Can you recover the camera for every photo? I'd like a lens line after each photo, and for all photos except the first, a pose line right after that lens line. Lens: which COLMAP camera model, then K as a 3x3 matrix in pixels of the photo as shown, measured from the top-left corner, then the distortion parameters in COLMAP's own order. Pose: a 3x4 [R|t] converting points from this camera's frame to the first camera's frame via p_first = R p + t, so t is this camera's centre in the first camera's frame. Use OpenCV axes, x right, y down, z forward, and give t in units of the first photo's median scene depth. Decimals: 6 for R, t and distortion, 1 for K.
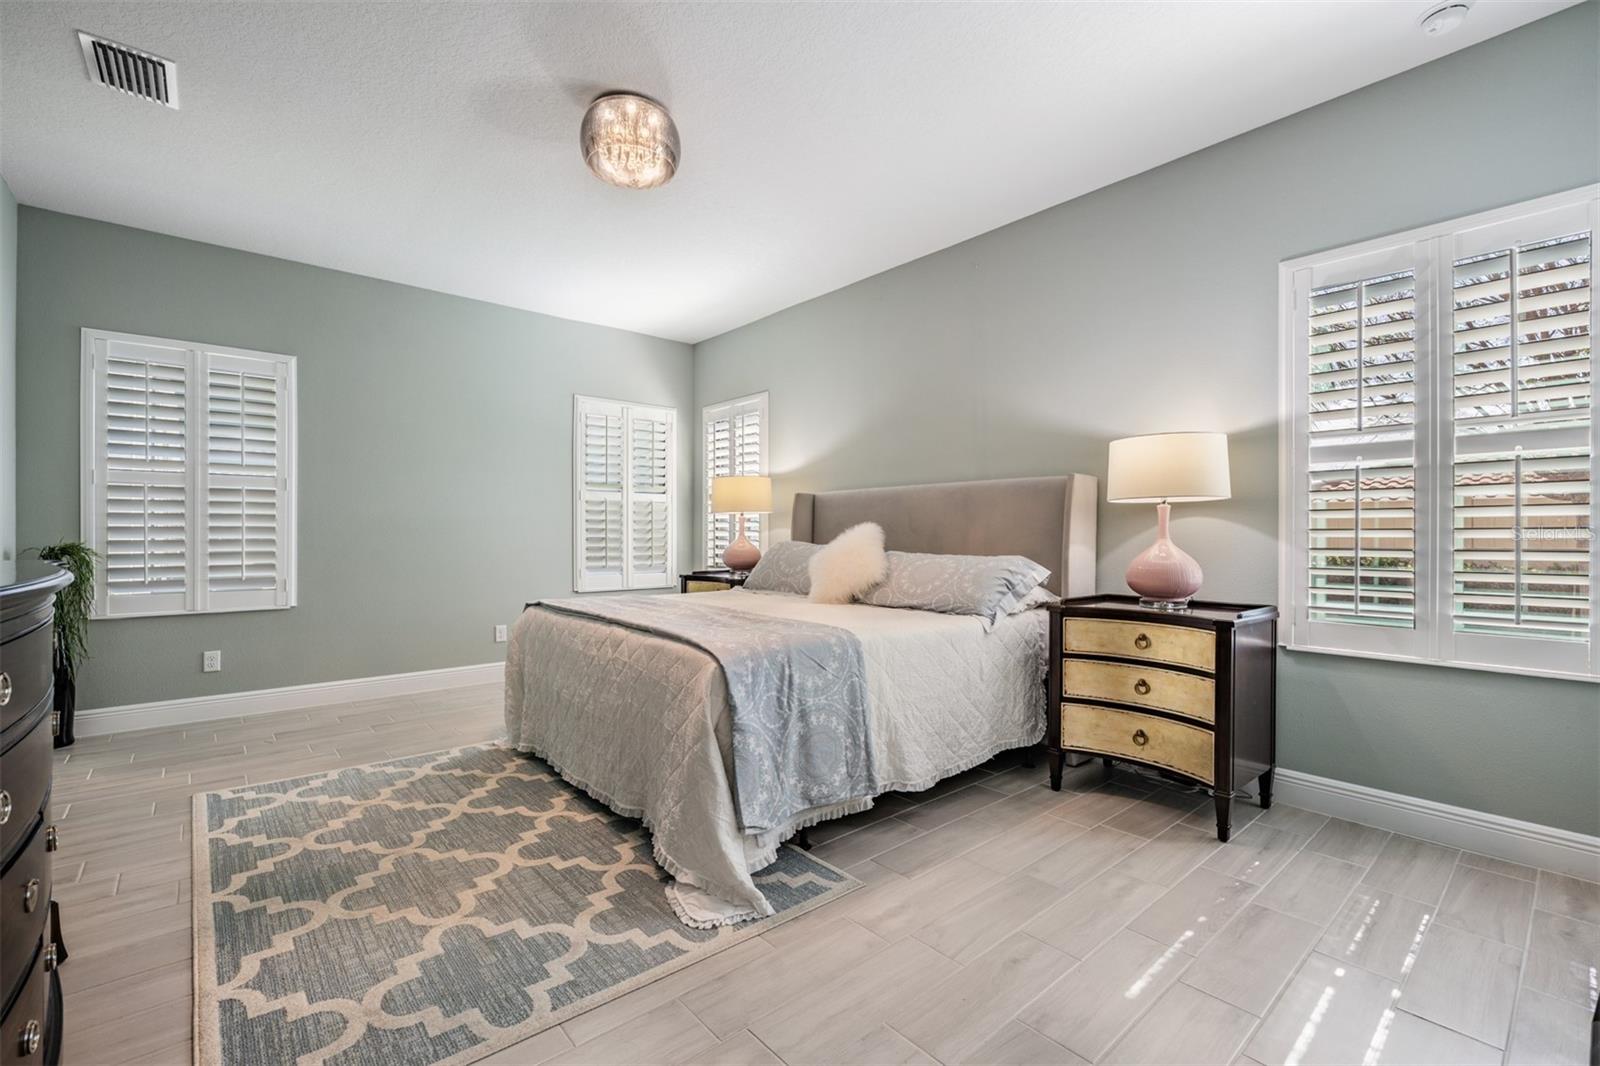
lens RADIAL K [[689.3, 0, 788.8], [0, 689.3, 531.3], [0, 0, 1]] dist [0.001205, 0.000079]
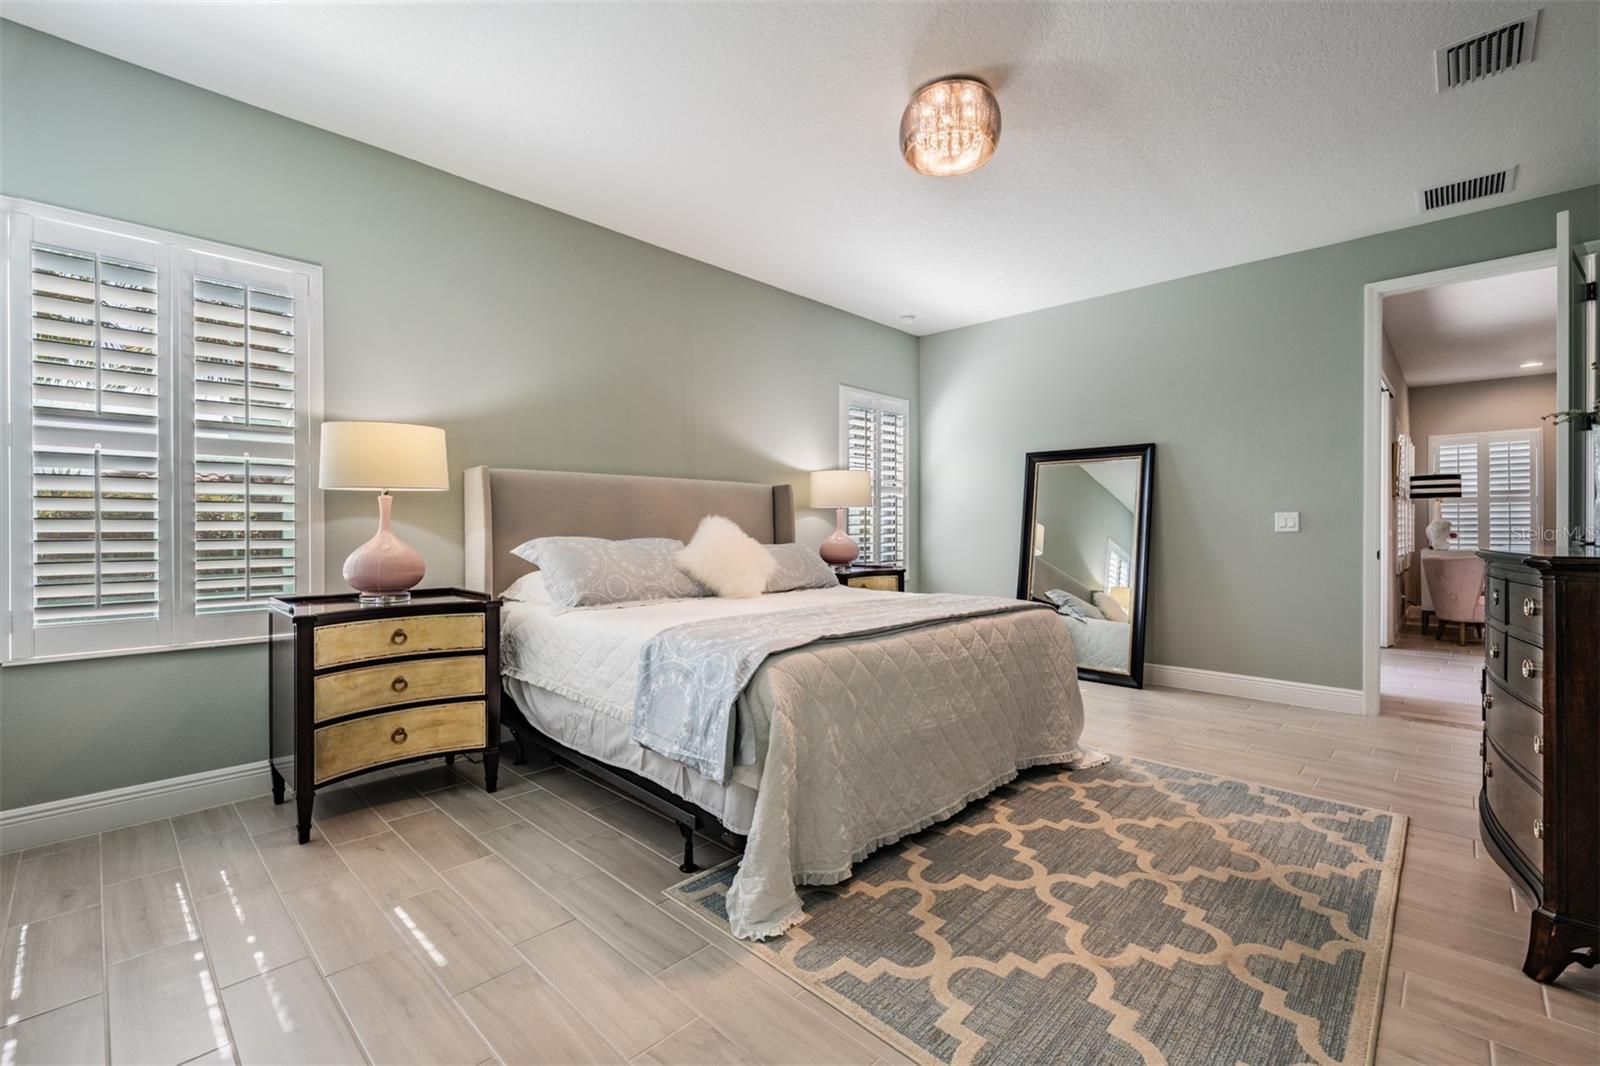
lens RADIAL K [[689.3, 0, 788.8], [0, 689.3, 531.3], [0, 0, 1]] dist [0.001205, 0.000079]
pose [[-0.089279, -0.010725, 0.995949, -1.389035], [-0.004518, 0.999936, 0.010363, -0.002058], [-0.995996, -0.003575, -0.089322, 1.535895]]
